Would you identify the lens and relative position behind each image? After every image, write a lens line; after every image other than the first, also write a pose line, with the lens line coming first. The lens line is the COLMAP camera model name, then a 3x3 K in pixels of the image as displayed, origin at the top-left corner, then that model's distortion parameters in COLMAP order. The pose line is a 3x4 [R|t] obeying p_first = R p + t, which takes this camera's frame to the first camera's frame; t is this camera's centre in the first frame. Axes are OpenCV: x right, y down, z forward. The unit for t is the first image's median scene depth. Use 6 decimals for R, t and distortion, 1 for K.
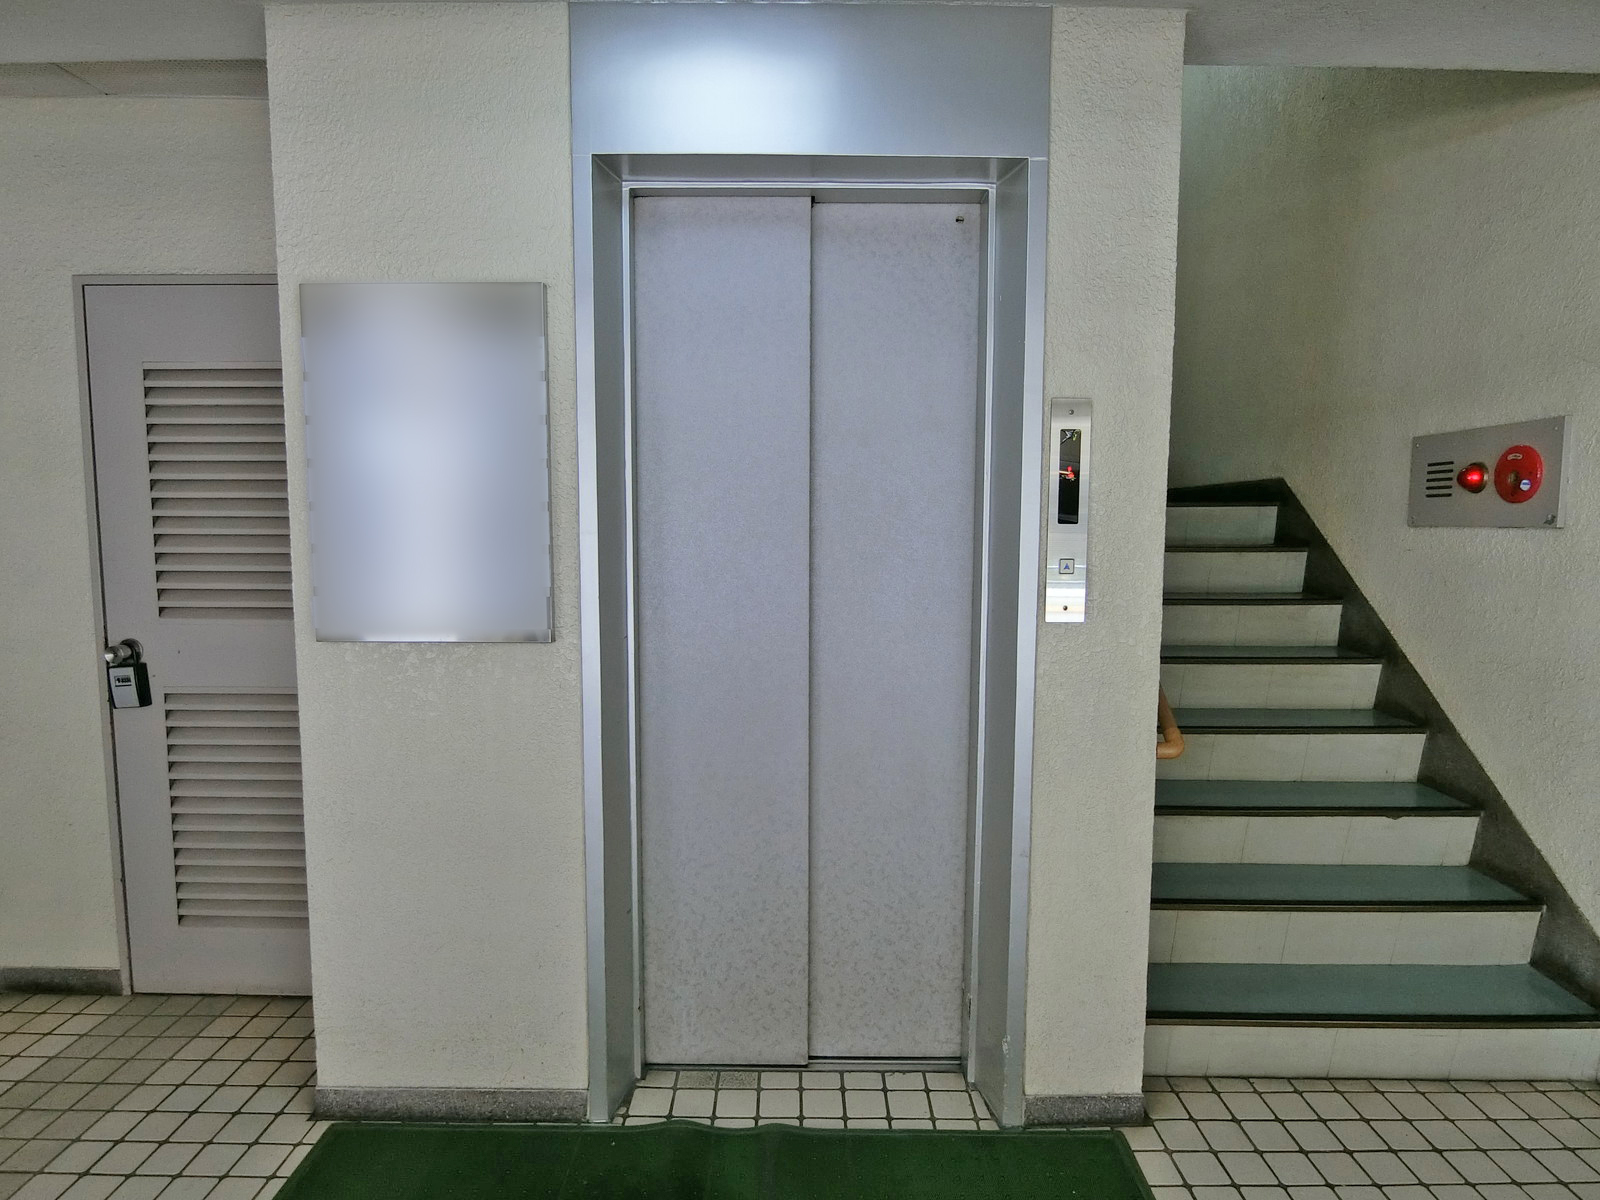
lens RADIAL K [[888.8, 0, 803.0], [0, 888.8, 602.4], [0, 0, 1]] dist [-0.002363, -0.013340]
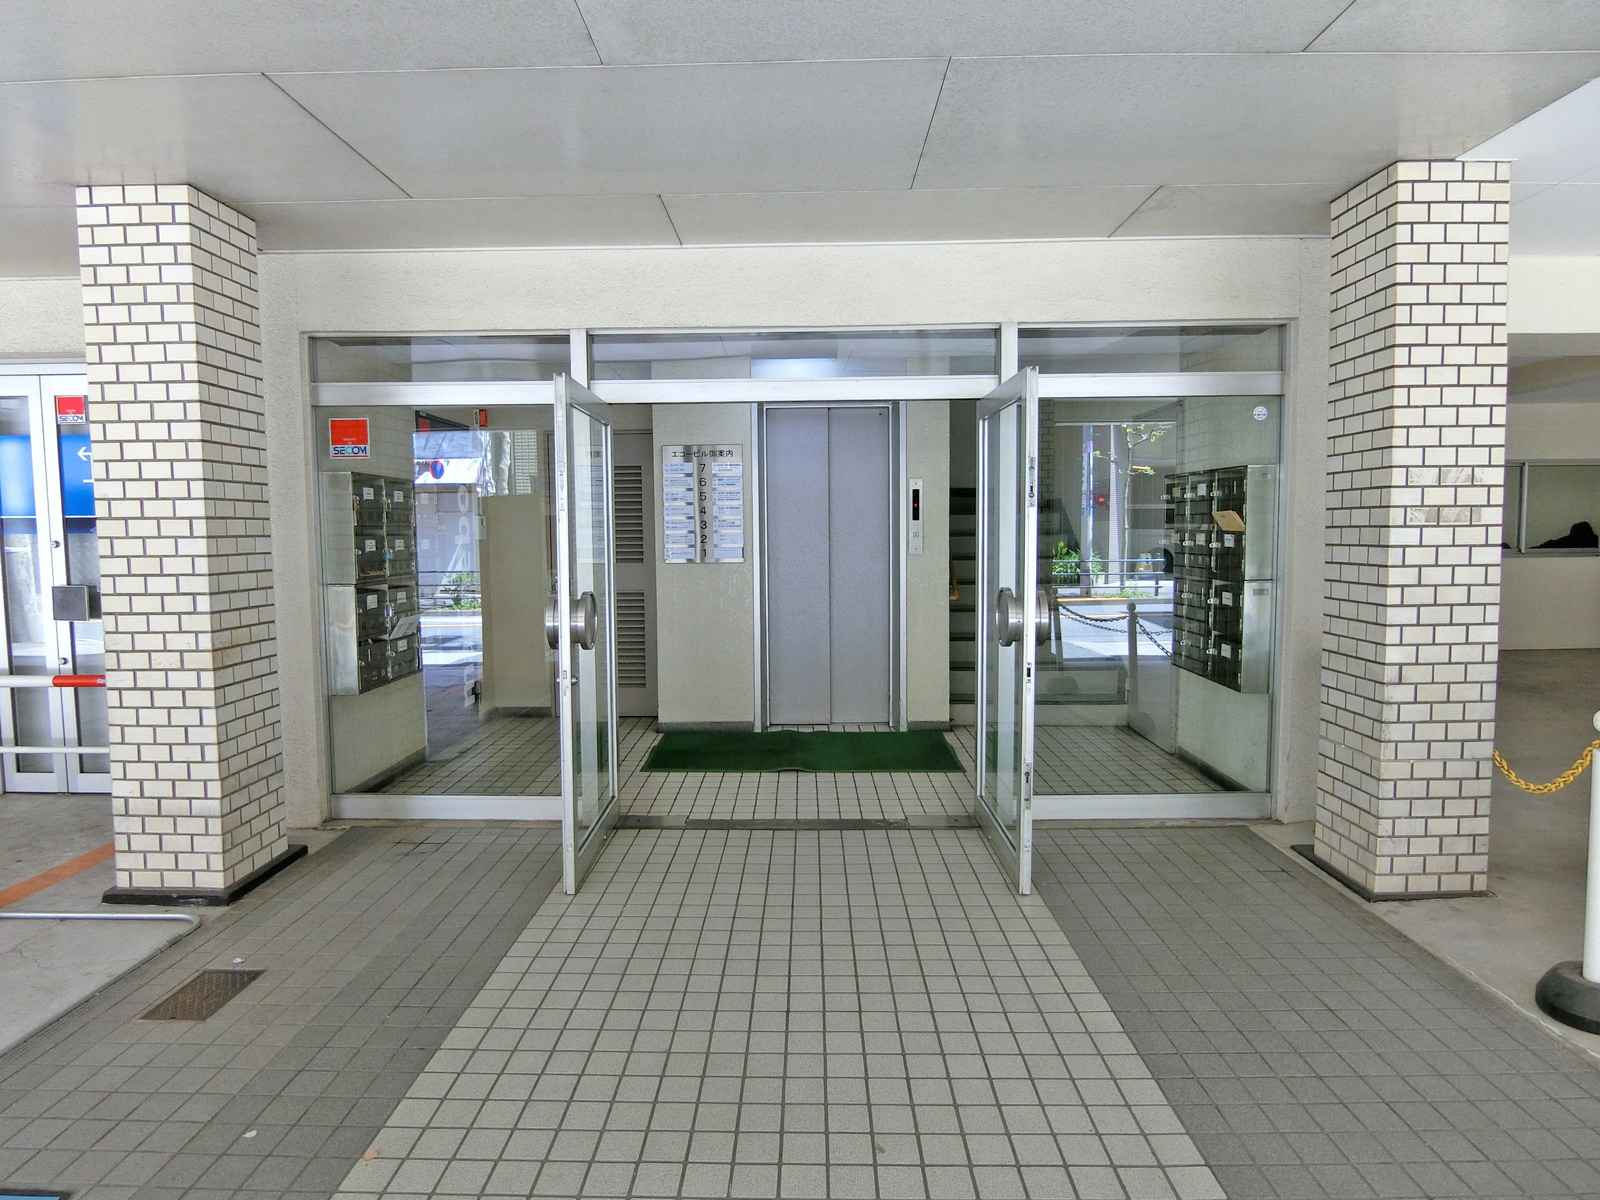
lens RADIAL K [[917.1, 0, 800.0], [0, 917.1, 600.0], [0, 0, 1]] dist [-0.000117, -0.000296]
pose [[0.999625, -0.015353, -0.022664, -0.021331], [0.014678, 0.999452, -0.029676, 0.252275], [0.023107, 0.029332, 0.999303, -1.958323]]
